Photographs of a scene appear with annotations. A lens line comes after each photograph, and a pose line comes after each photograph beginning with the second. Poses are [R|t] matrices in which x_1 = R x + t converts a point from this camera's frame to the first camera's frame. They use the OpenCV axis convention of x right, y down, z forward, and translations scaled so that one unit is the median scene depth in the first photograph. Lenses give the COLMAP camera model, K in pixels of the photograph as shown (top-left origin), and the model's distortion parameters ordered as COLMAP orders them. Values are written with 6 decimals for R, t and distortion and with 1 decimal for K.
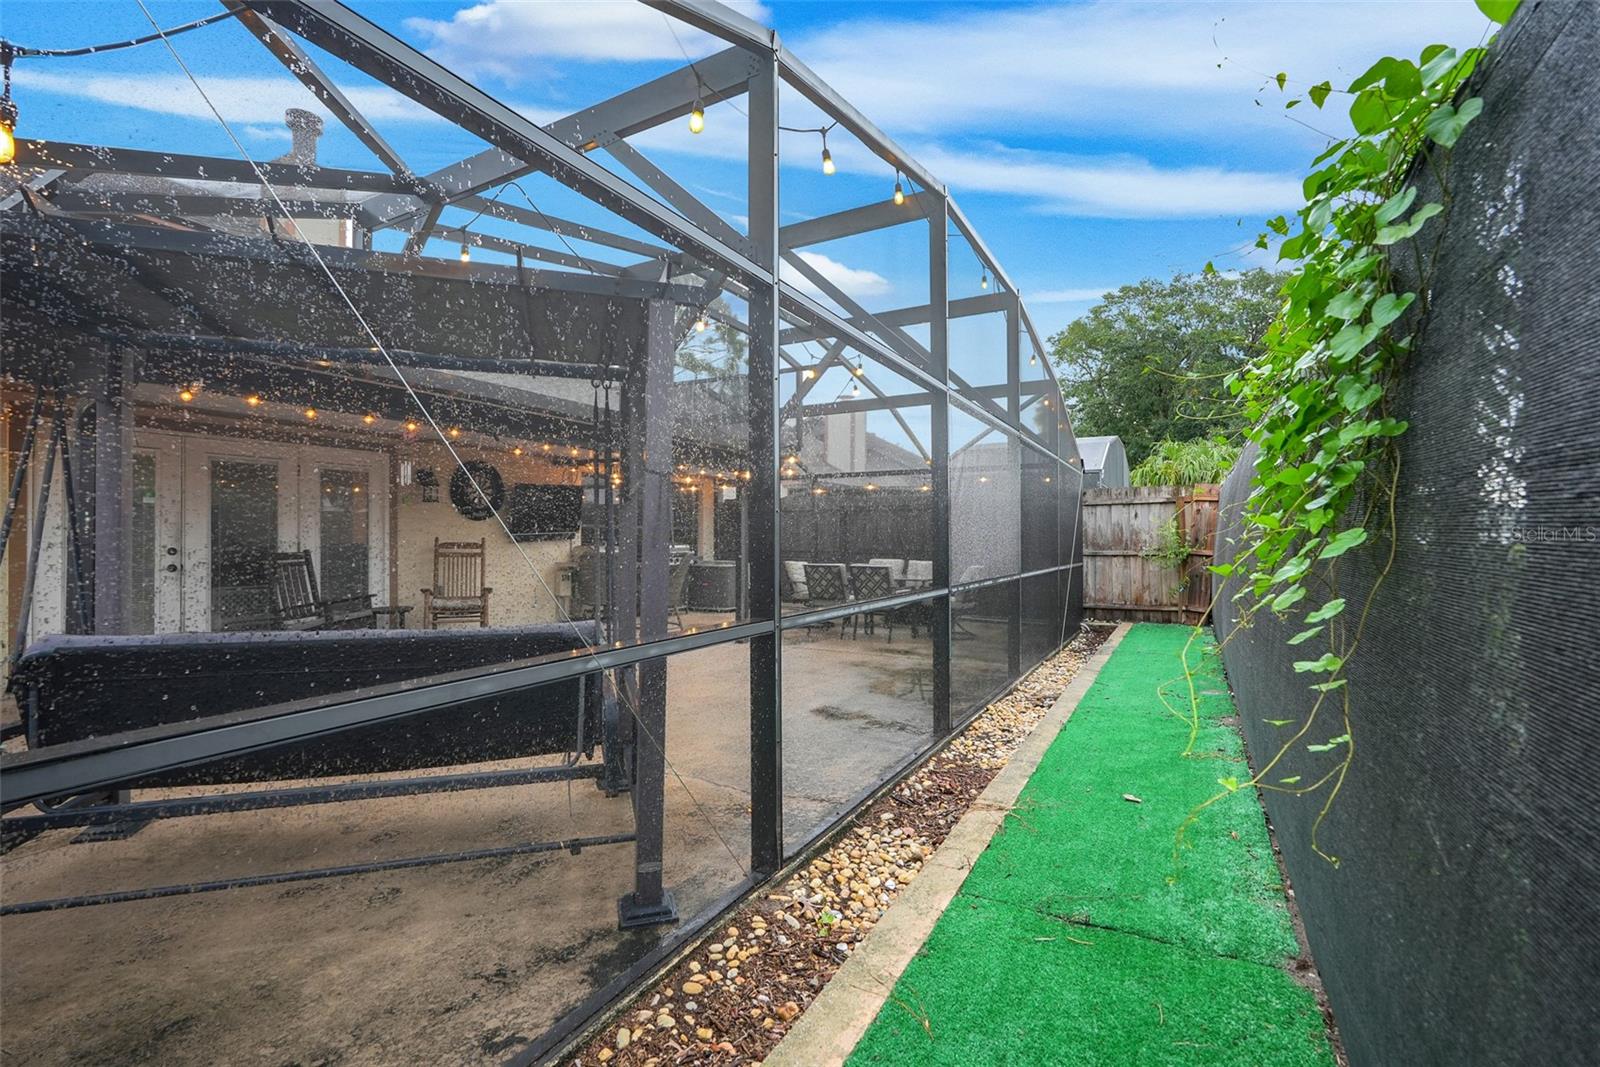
lens RADIAL K [[721.2, 0, 806.1], [0, 721.2, 530.5], [0, 0, 1]] dist [0.000077, 0.001716]
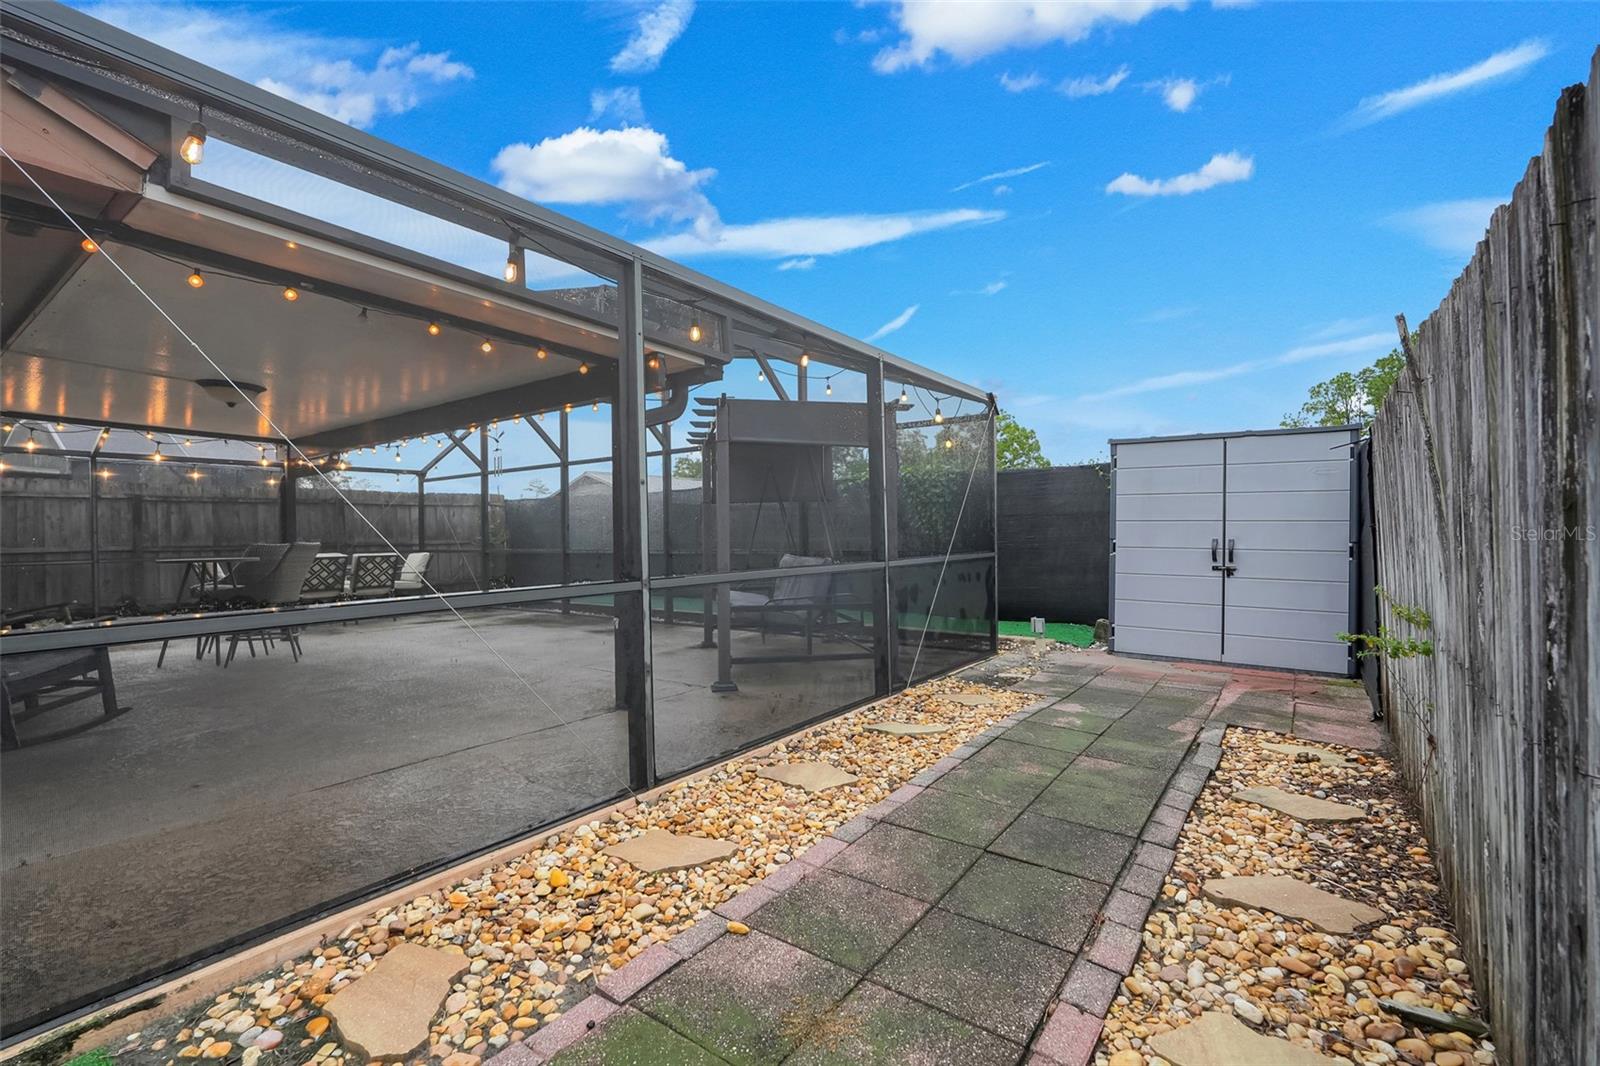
lens RADIAL K [[721.2, 0, 798.9], [0, 721.2, 531.1], [0, 0, 1]] dist [0.000077, 0.001716]
pose [[0.135677, -0.002257, 0.990751, -0.953331], [0.003842, 0.999991, 0.001752, 0.013071], [-0.990746, 0.003568, 0.135685, 0.216198]]
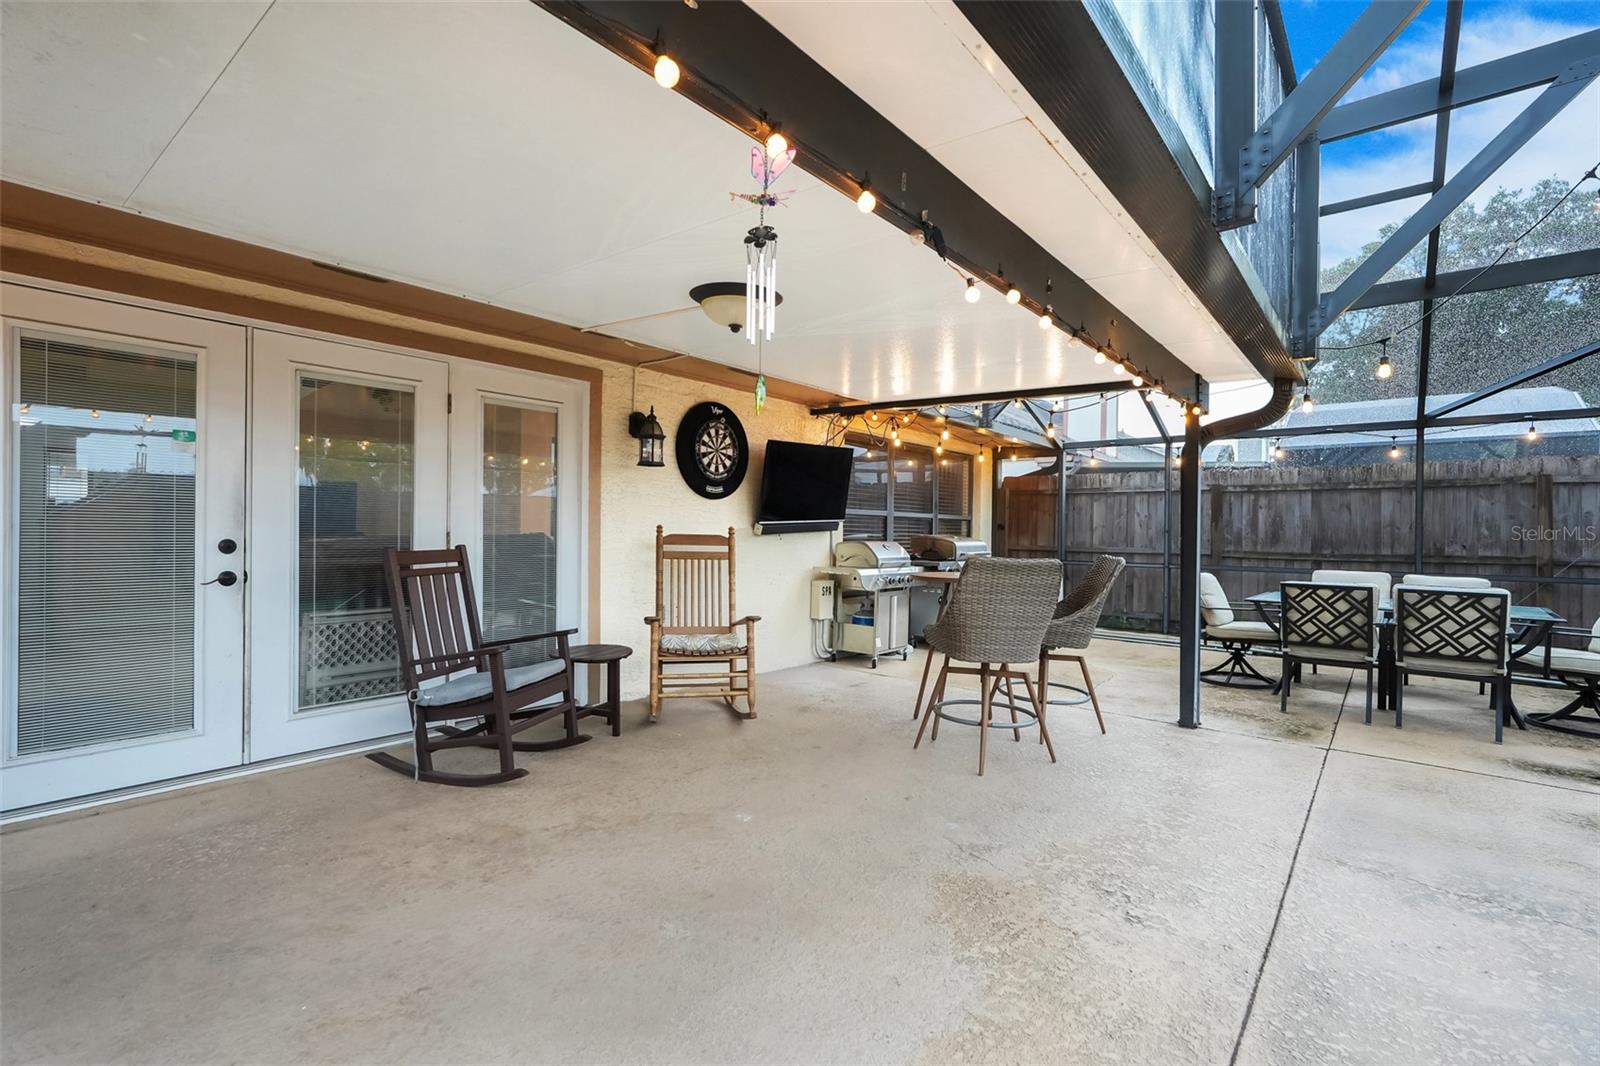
lens RADIAL K [[721.2, 0, 804.4], [0, 721.2, 543.8], [0, 0, 1]] dist [0.000077, 0.001716]
pose [[0.983677, 0.015627, -0.179265, -0.283066], [-0.010422, 0.999497, 0.029941, 0.005180], [0.179643, -0.027584, 0.983345, 0.428098]]
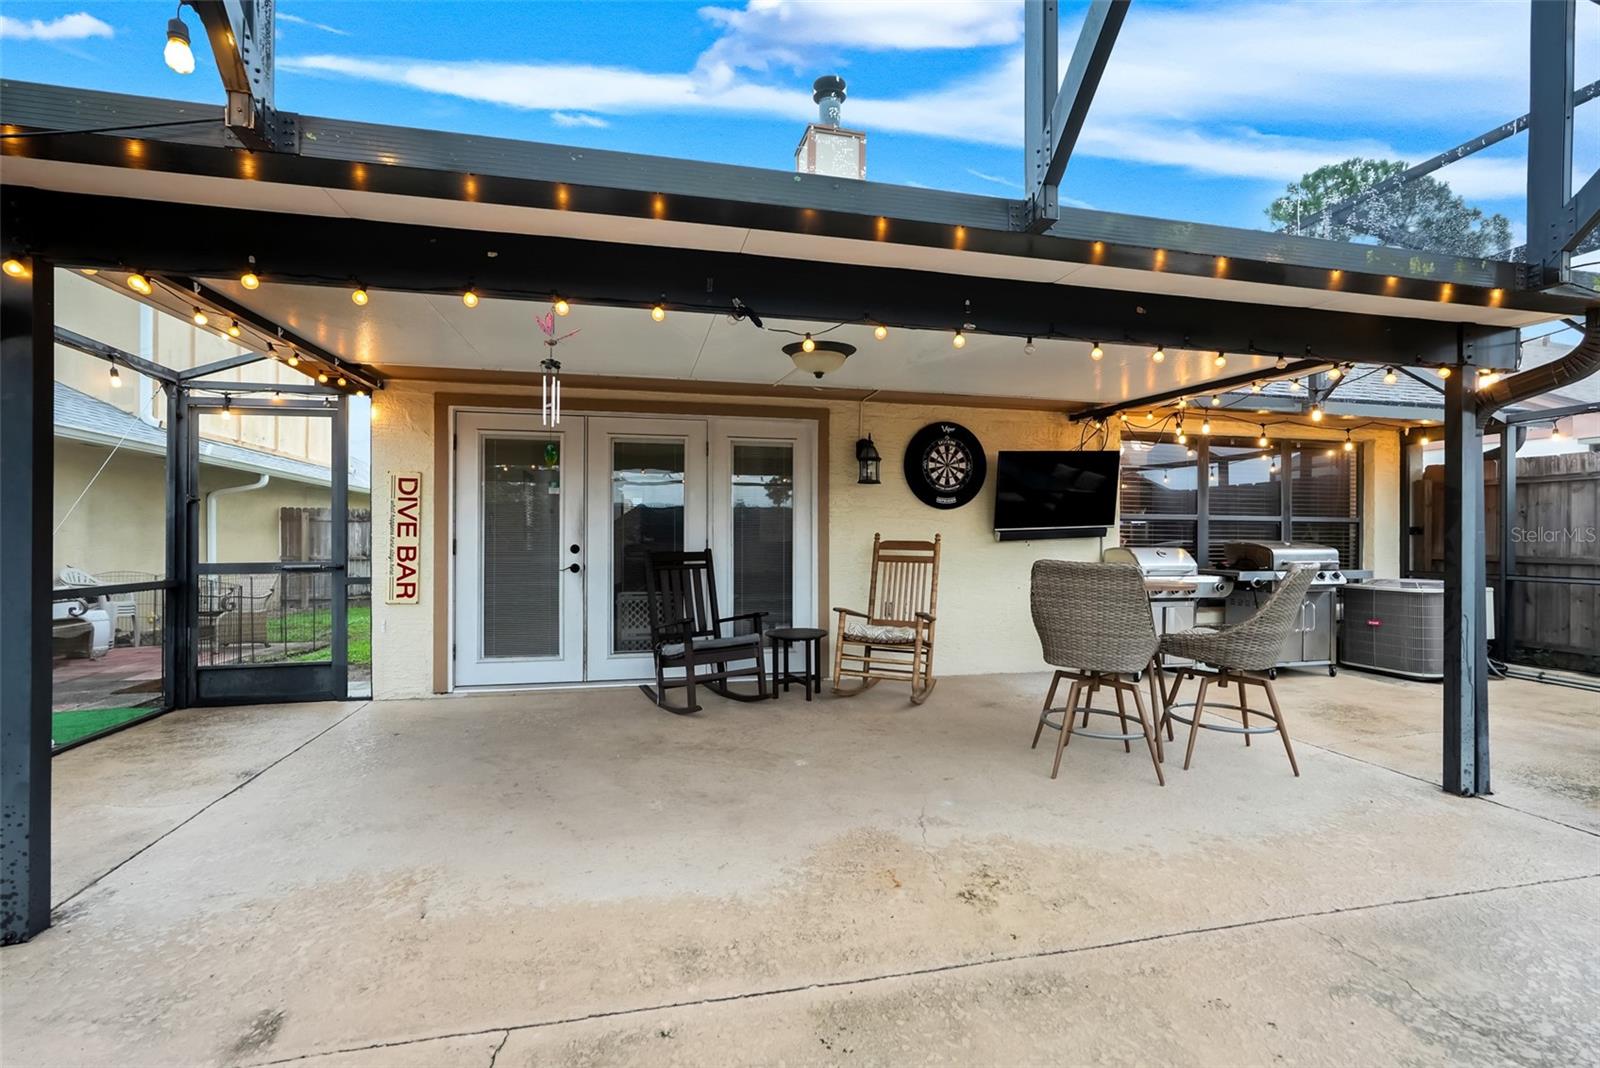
lens RADIAL K [[721.2, 0, 827.5], [0, 721.2, 536.6], [0, 0, 1]] dist [0.000077, 0.001716]
pose [[0.679476, 0.000441, -0.733698, -0.030069], [0.004957, 0.999974, 0.005191, 0.008452], [0.733681, -0.007164, 0.679456, 0.478876]]
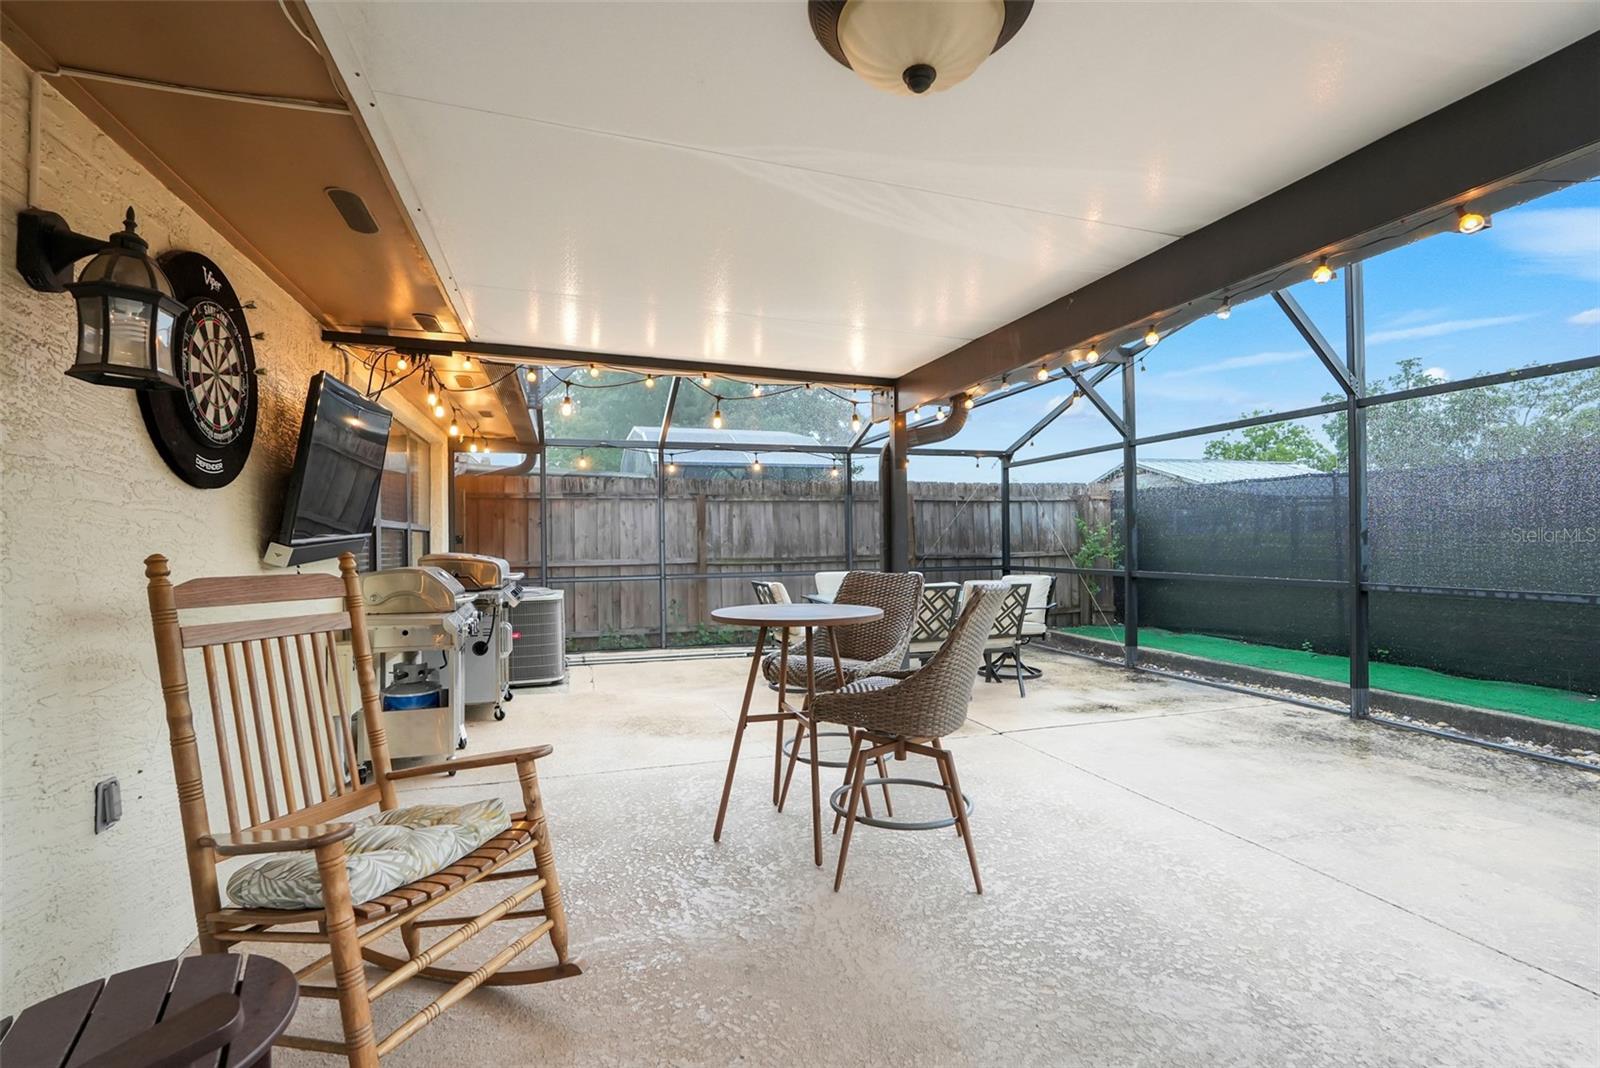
lens RADIAL K [[721.2, 0, 785.8], [0, 721.2, 537.0], [0, 0, 1]] dist [0.000077, 0.001716]
pose [[0.700911, -0.006921, 0.713215, -0.524777], [0.004584, 0.999976, 0.005198, 0.003336], [-0.713234, -0.000374, 0.700926, 0.708911]]
